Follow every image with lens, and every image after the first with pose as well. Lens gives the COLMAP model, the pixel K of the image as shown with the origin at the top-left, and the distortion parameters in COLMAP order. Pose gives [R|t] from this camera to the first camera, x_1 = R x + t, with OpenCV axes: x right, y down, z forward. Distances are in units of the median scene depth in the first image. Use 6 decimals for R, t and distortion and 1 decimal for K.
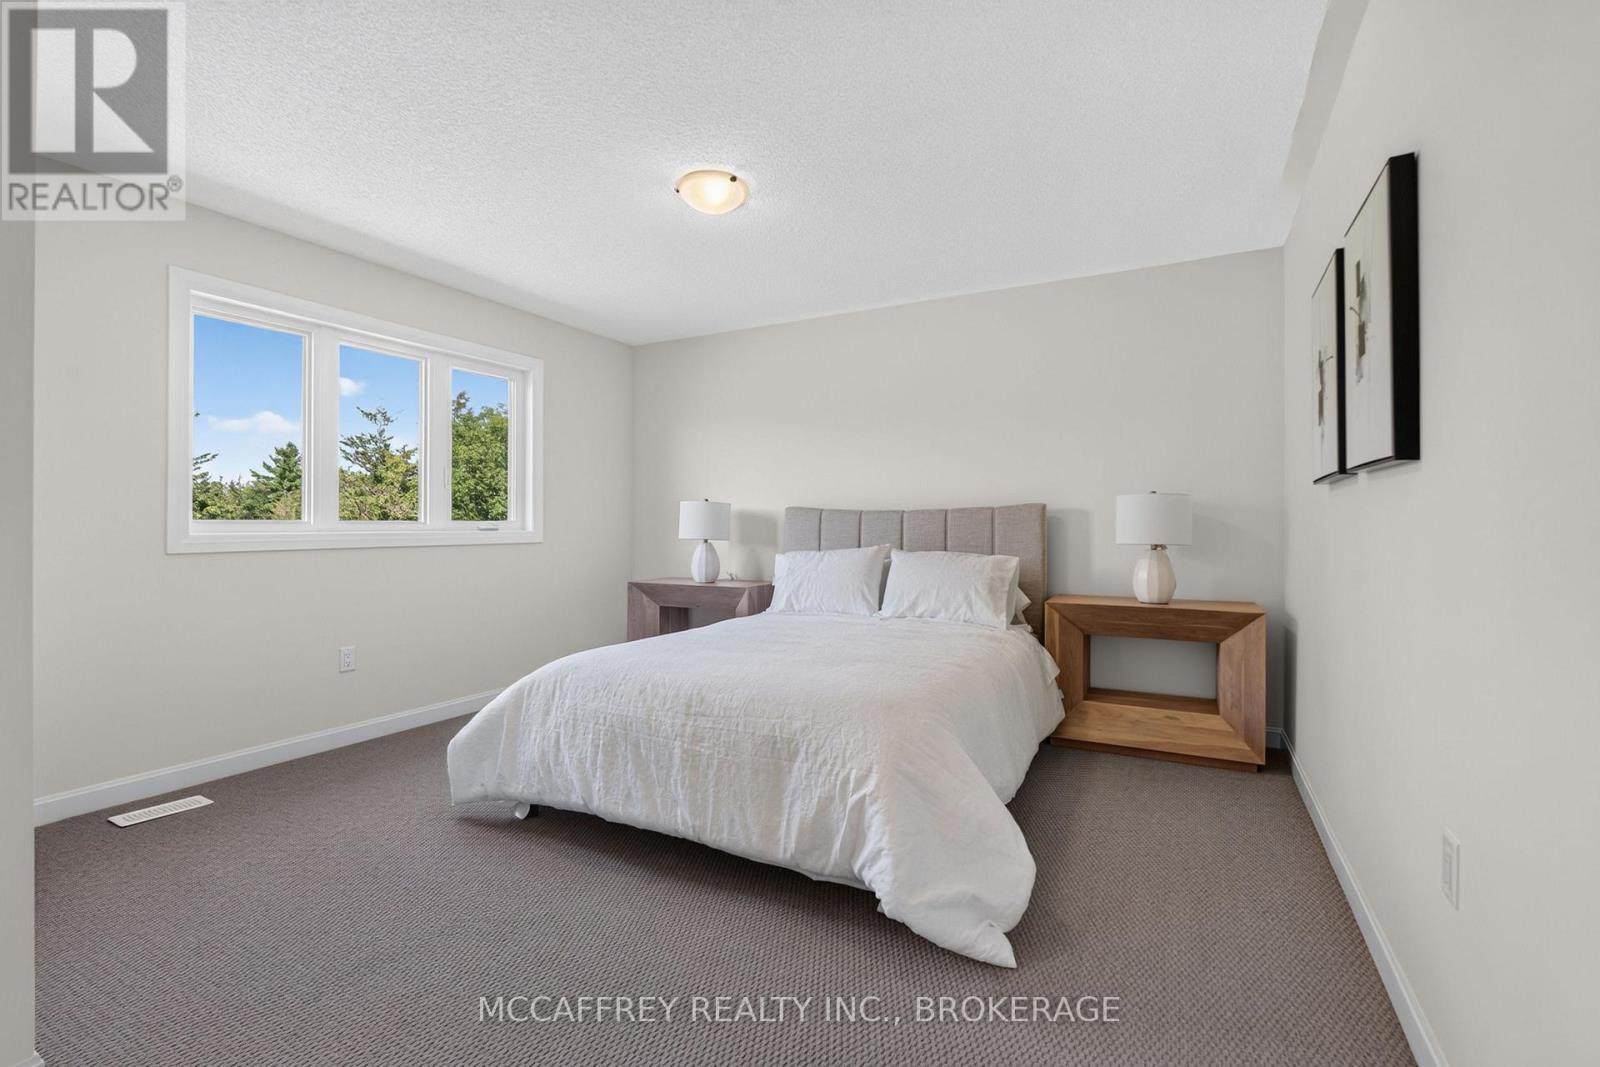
lens RADIAL K [[695.2, 0, 801.4], [0, 695.2, 525.9], [0, 0, 1]] dist [0.004033, 0.000363]
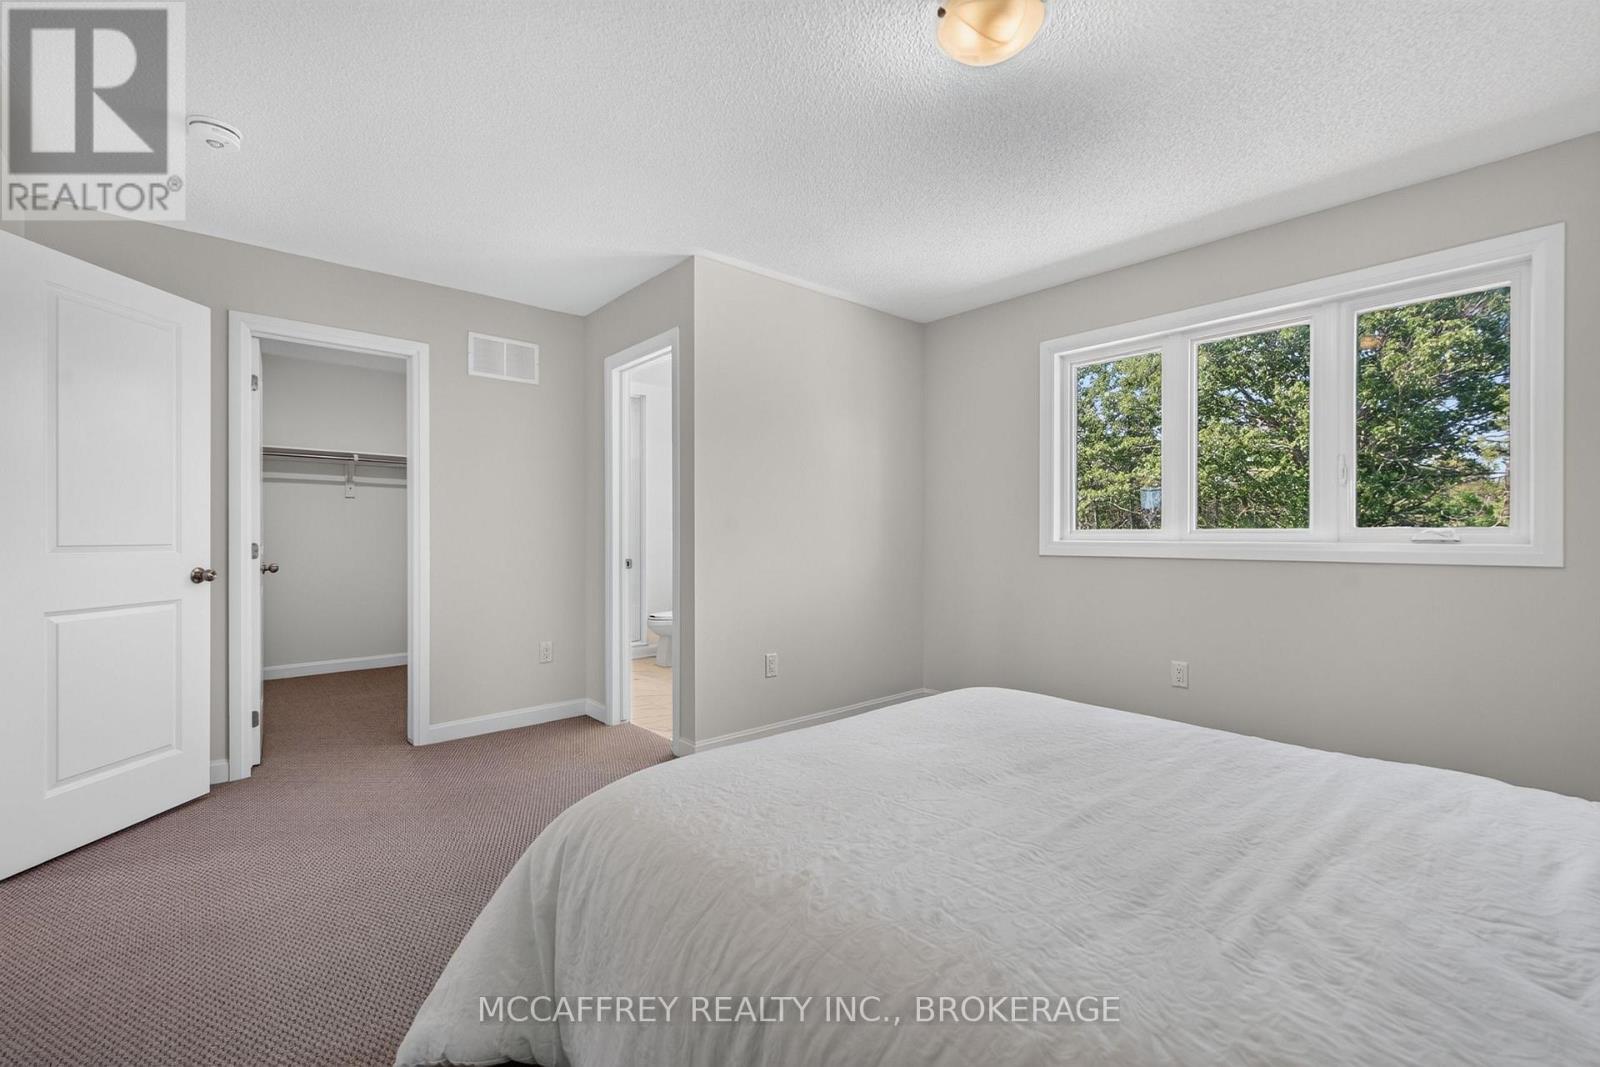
lens RADIAL K [[695.2, 0, 801.4], [0, 695.2, 525.9], [0, 0, 1]] dist [0.004033, 0.000363]
pose [[-0.336553, -0.002225, -0.941662, 0.428437], [0.006128, 0.999971, -0.004552, -0.011999], [0.941644, -0.007303, -0.336530, 0.834655]]
